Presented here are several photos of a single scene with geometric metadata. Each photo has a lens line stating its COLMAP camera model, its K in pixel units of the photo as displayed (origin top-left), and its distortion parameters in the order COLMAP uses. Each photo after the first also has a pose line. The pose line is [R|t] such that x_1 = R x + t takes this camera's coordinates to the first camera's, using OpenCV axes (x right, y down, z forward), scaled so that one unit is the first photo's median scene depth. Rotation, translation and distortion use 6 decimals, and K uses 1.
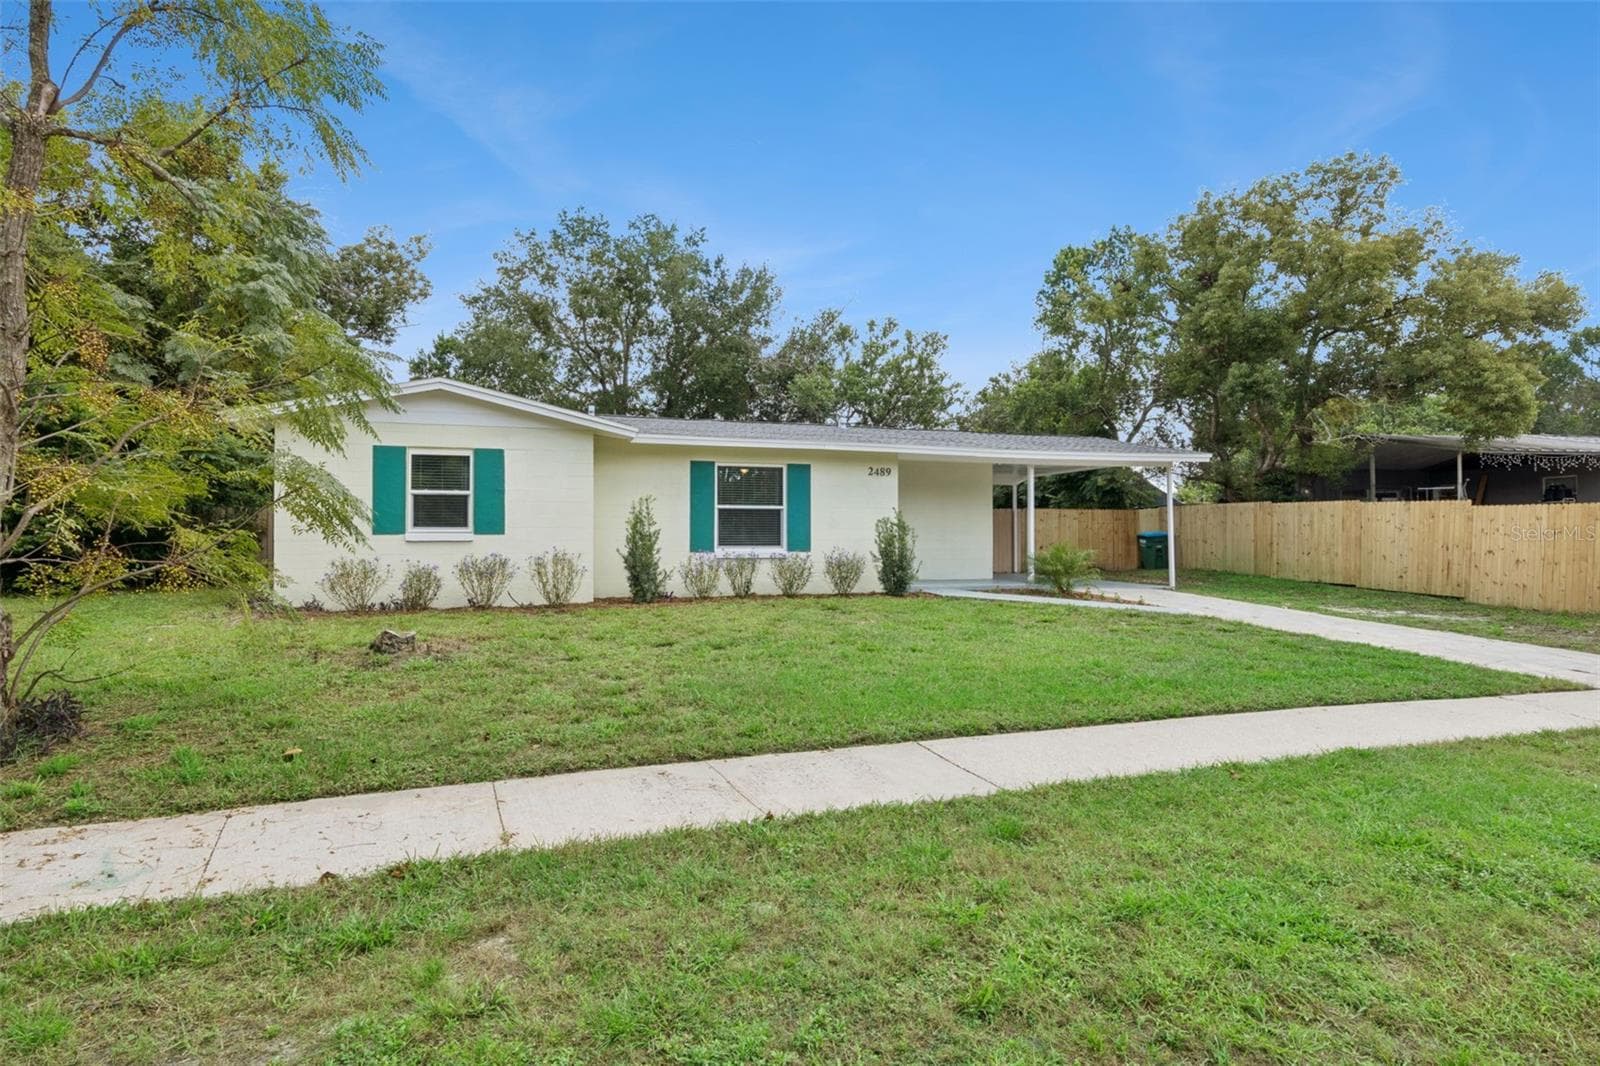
lens RADIAL K [[858.5, 0, 798.4], [0, 858.5, 531.1], [0, 0, 1]] dist [-0.010634, 0.003850]
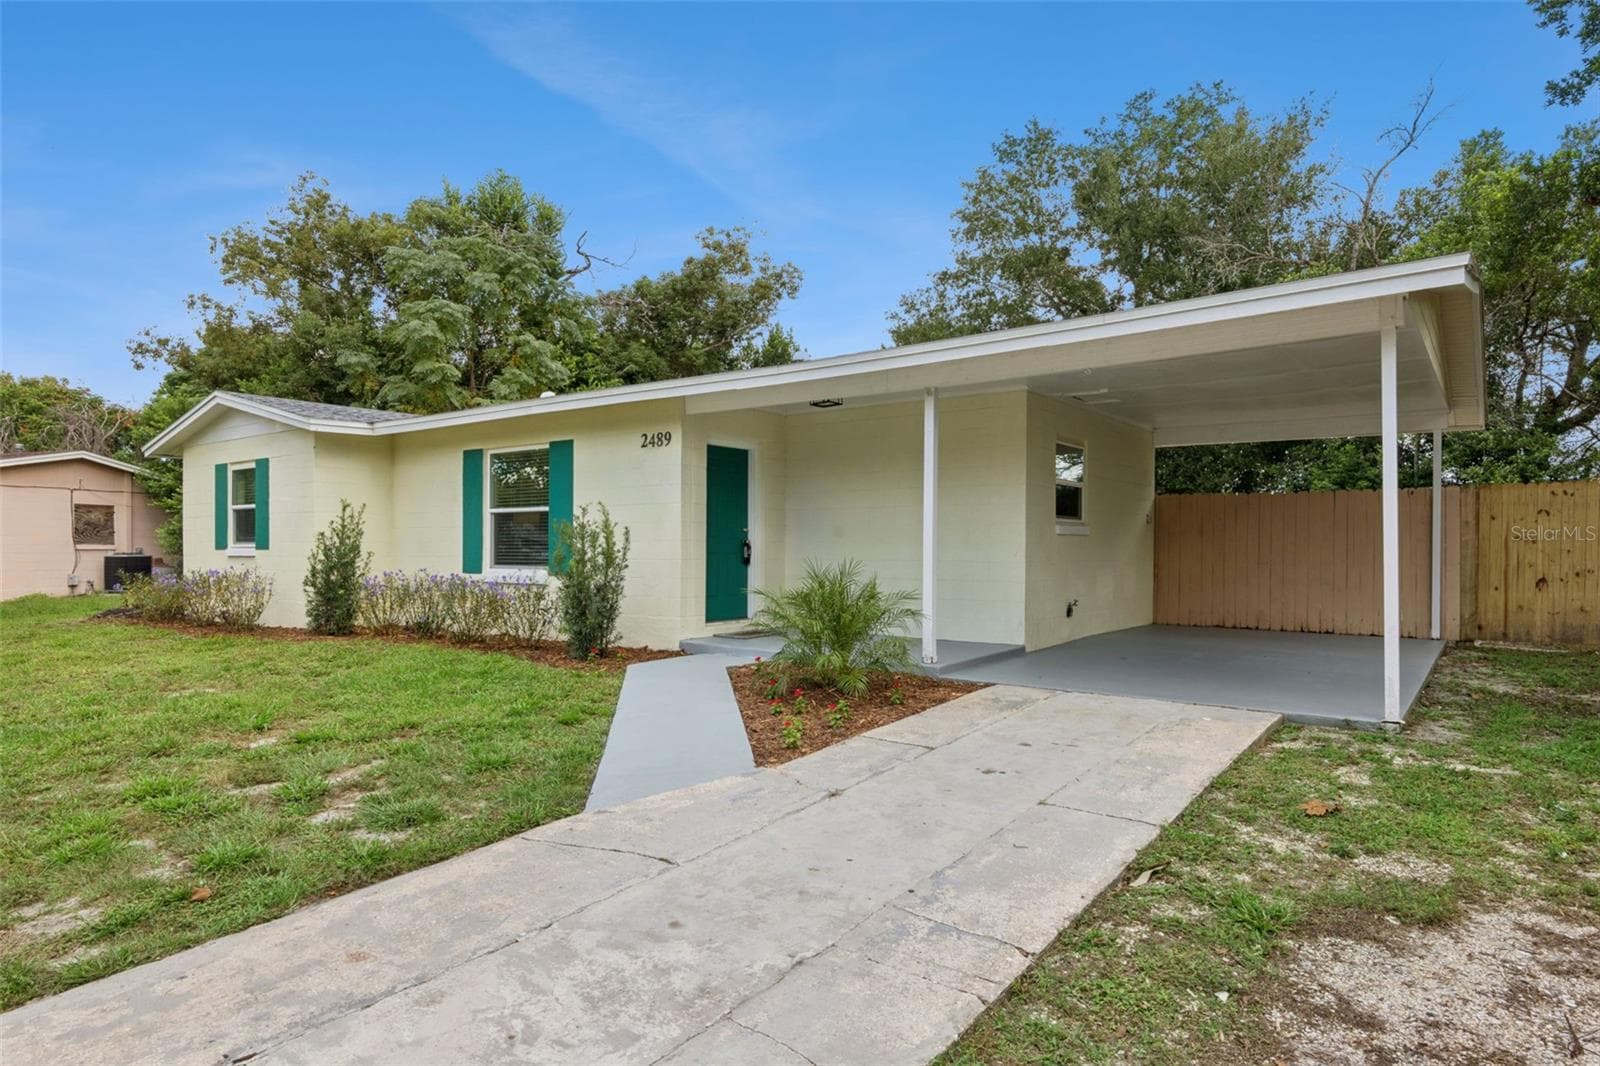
lens RADIAL K [[923.1, 0, 804.5], [0, 923.1, 565.0], [0, 0, 1]] dist [-0.007371, 0.009040]
pose [[0.575720, 0.014026, -0.817526, 0.697456], [0.004901, 0.999776, 0.020605, 0.002466], [0.817632, -0.015869, 0.575522, 0.776683]]
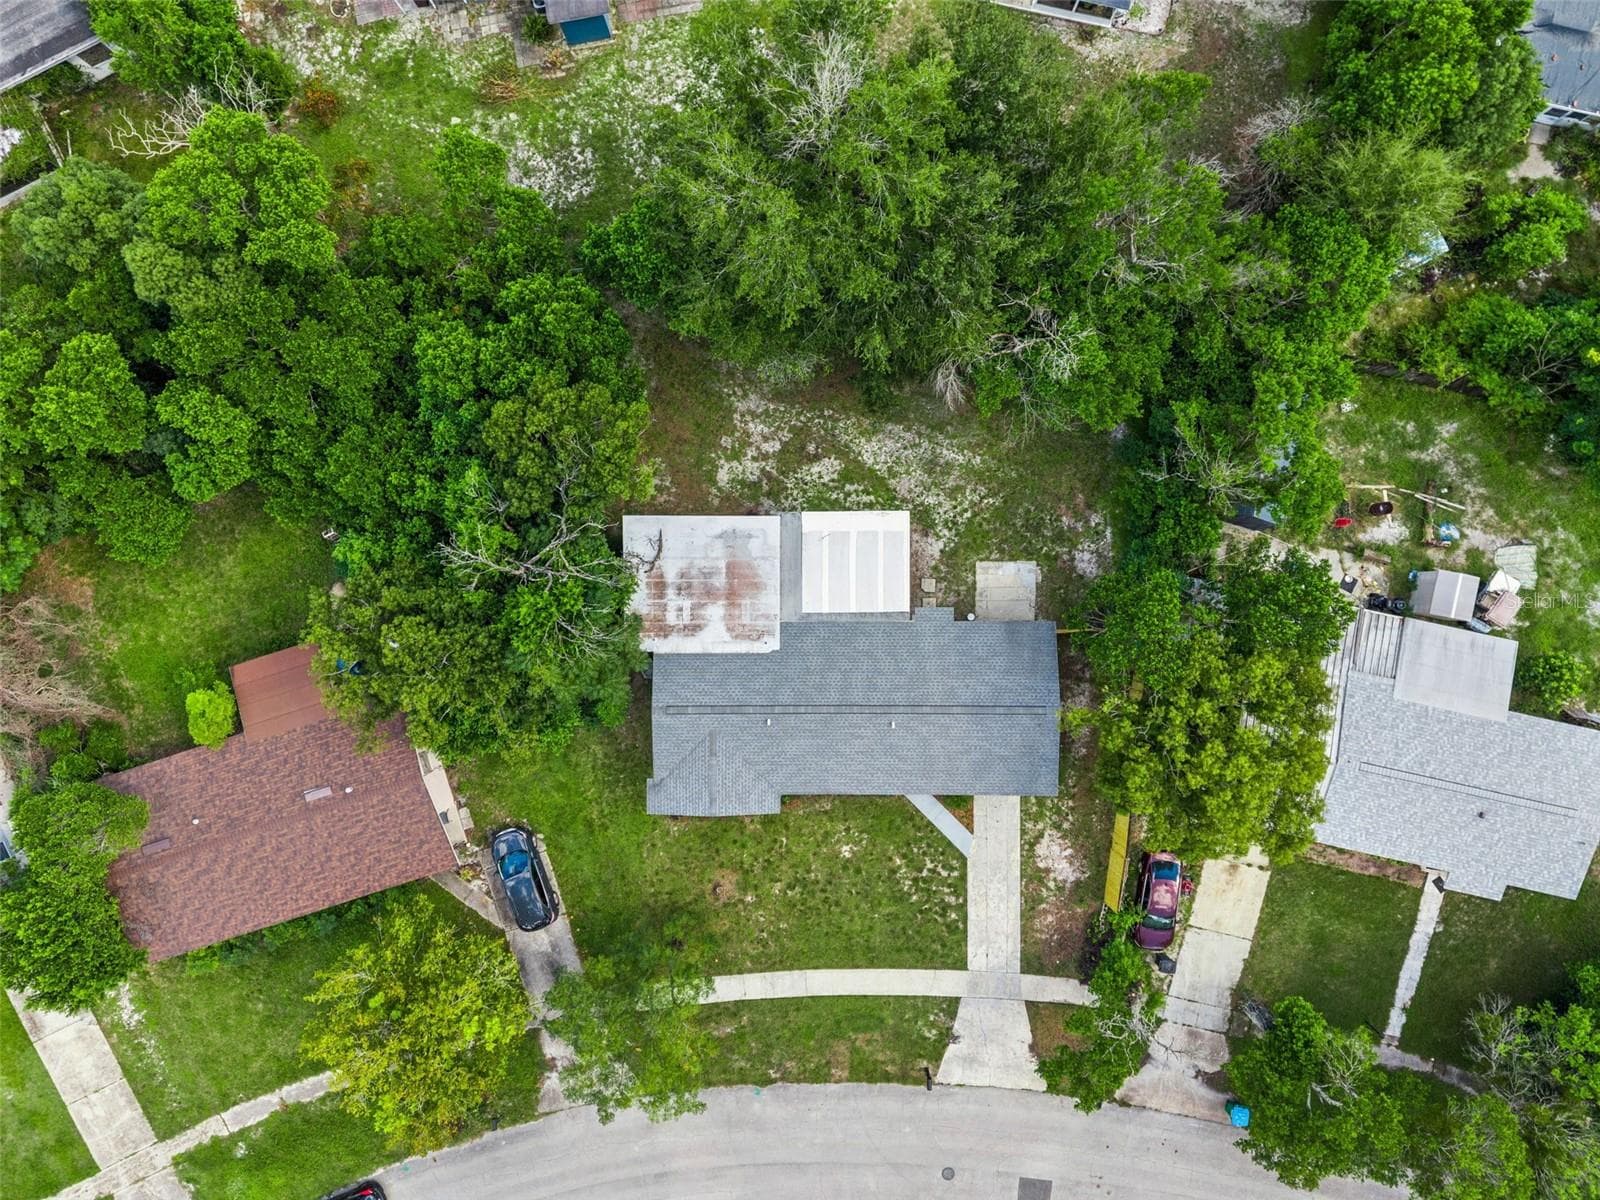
lens RADIAL K [[1074.3, 0, 795.0], [0, 1074.3, 602.4], [0, 0, 1]] dist [0.027657, -0.026225]
pose [[0.954018, 0.299051, -0.020467, -0.240024], [0.024848, -0.010853, 0.999632, -3.148026], [0.298719, -0.954175, -0.017785, 1.516948]]
